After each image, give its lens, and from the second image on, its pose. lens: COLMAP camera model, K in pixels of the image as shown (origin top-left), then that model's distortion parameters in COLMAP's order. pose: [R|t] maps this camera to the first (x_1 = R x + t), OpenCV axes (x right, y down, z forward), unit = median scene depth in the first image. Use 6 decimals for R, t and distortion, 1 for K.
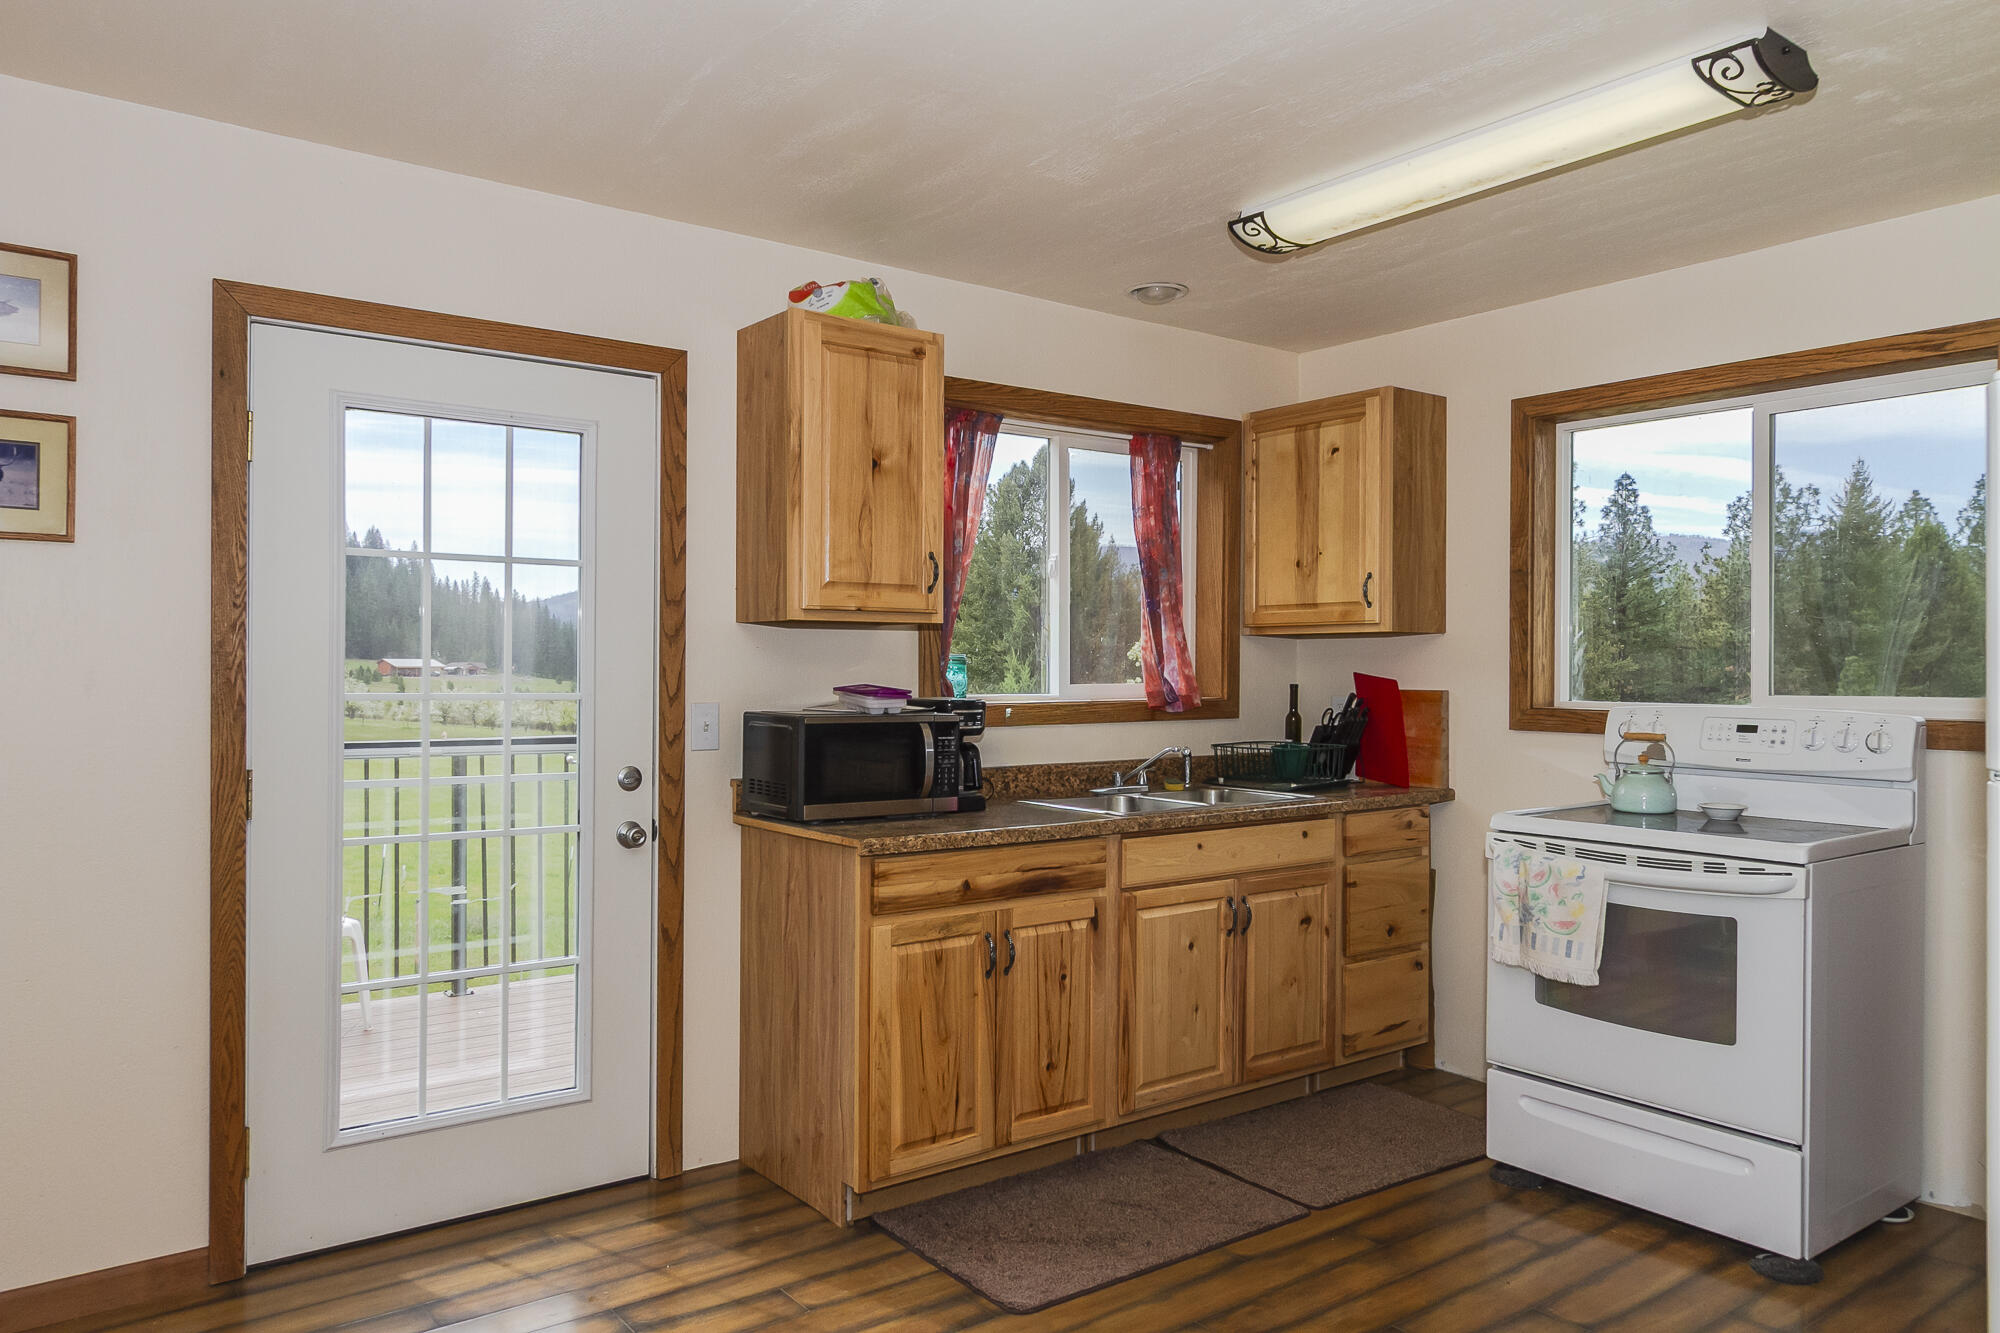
lens RADIAL K [[1393.9, 0, 1005.6], [0, 1393.9, 668.4], [0, 0, 1]] dist [0.004545, 0.000508]
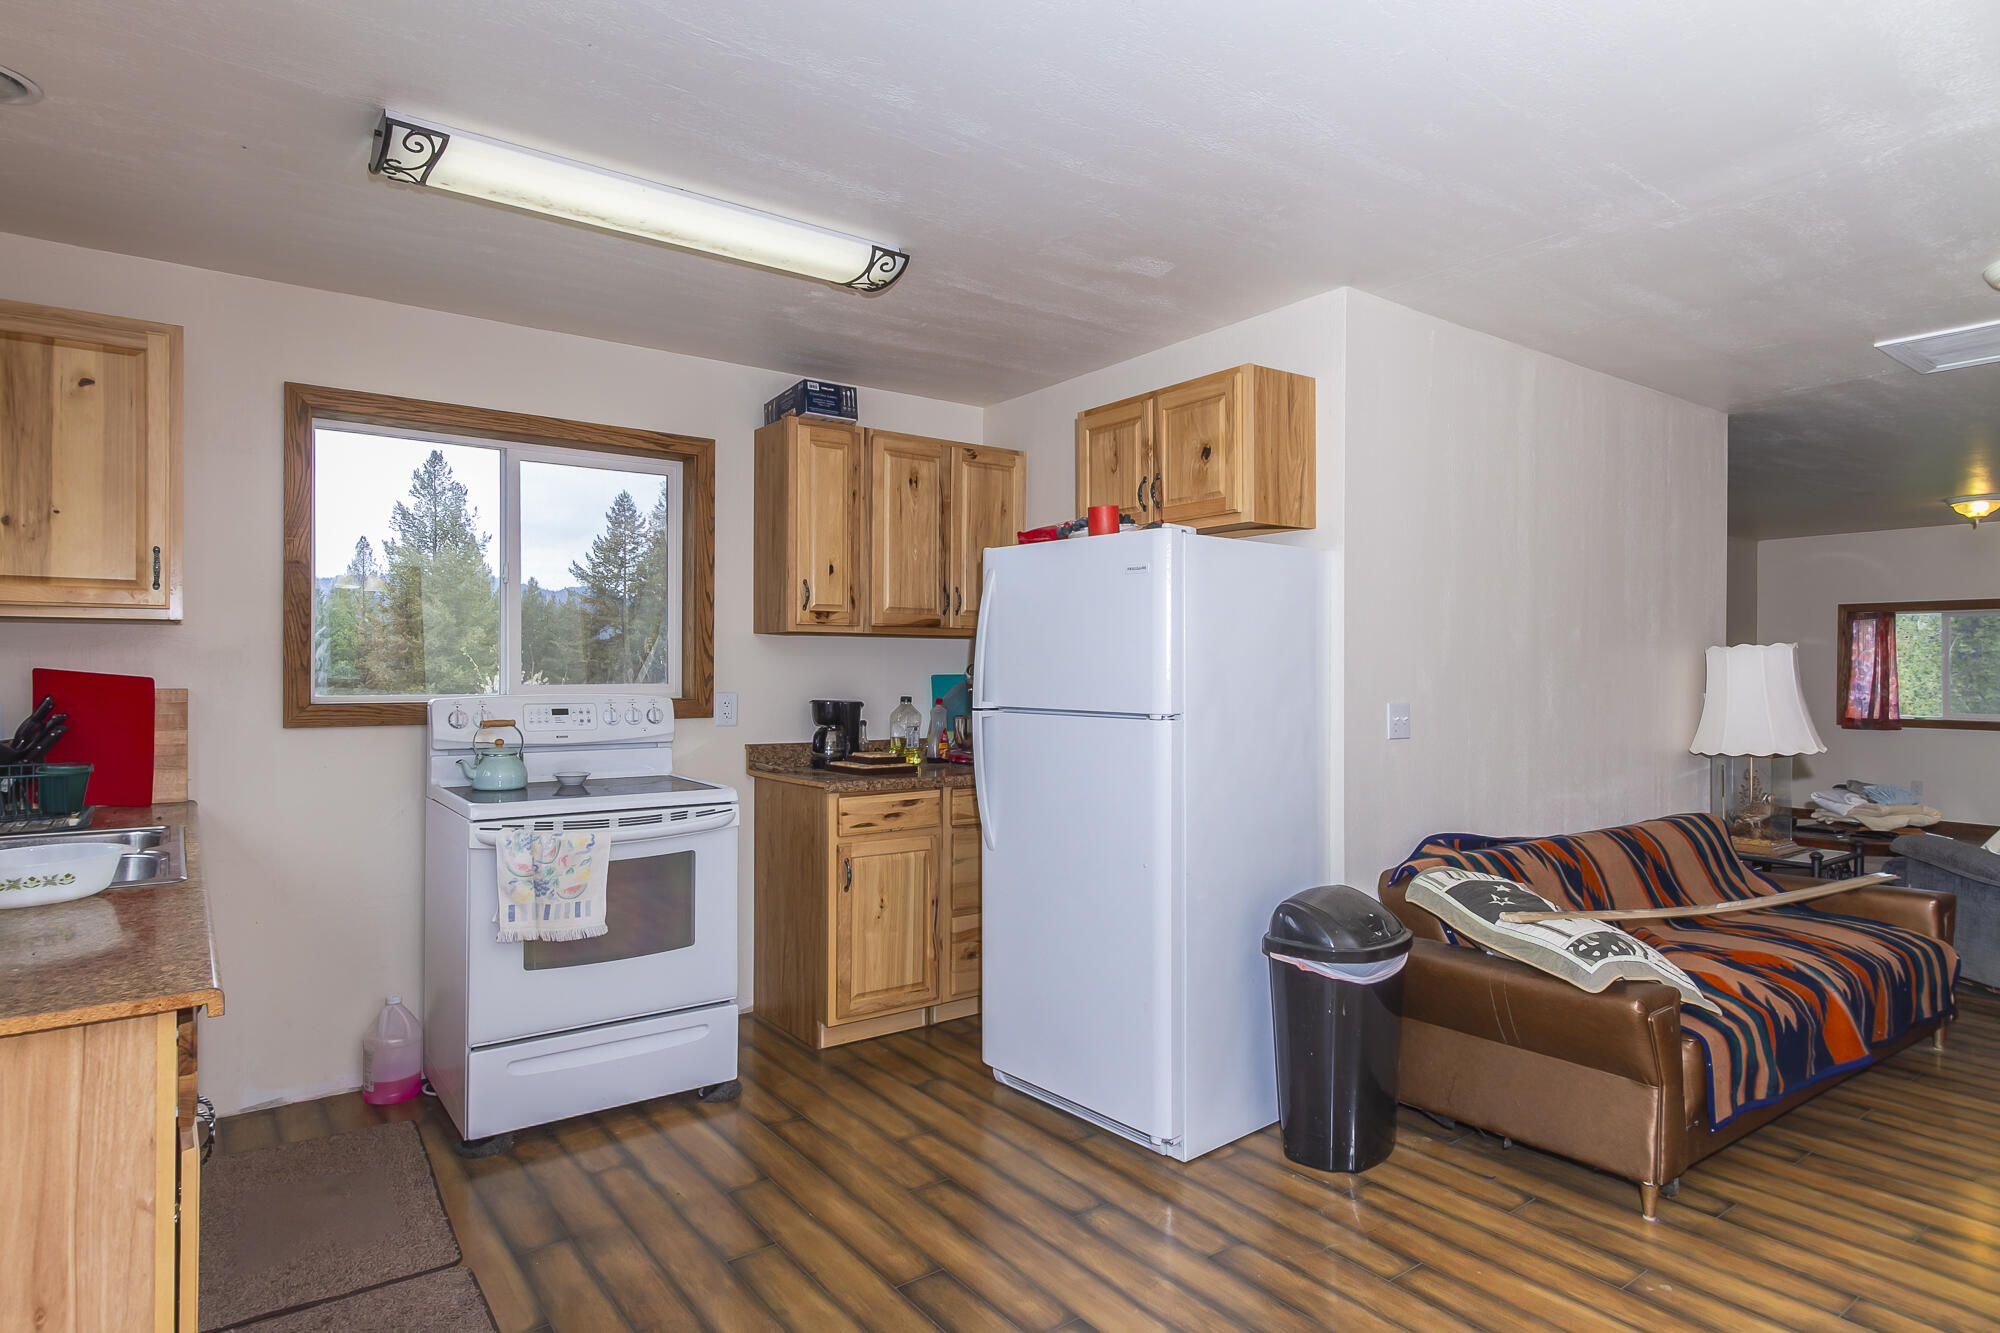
lens RADIAL K [[1085.6, 0, 993.5], [0, 1085.6, 665.7], [0, 0, 1]] dist [0.002129, -0.000425]
pose [[0.013037, -0.002215, 0.999913, -0.482592], [-0.001171, 0.999997, 0.002230, -0.001175], [-0.999914, -0.001199, 0.013034, 0.650298]]
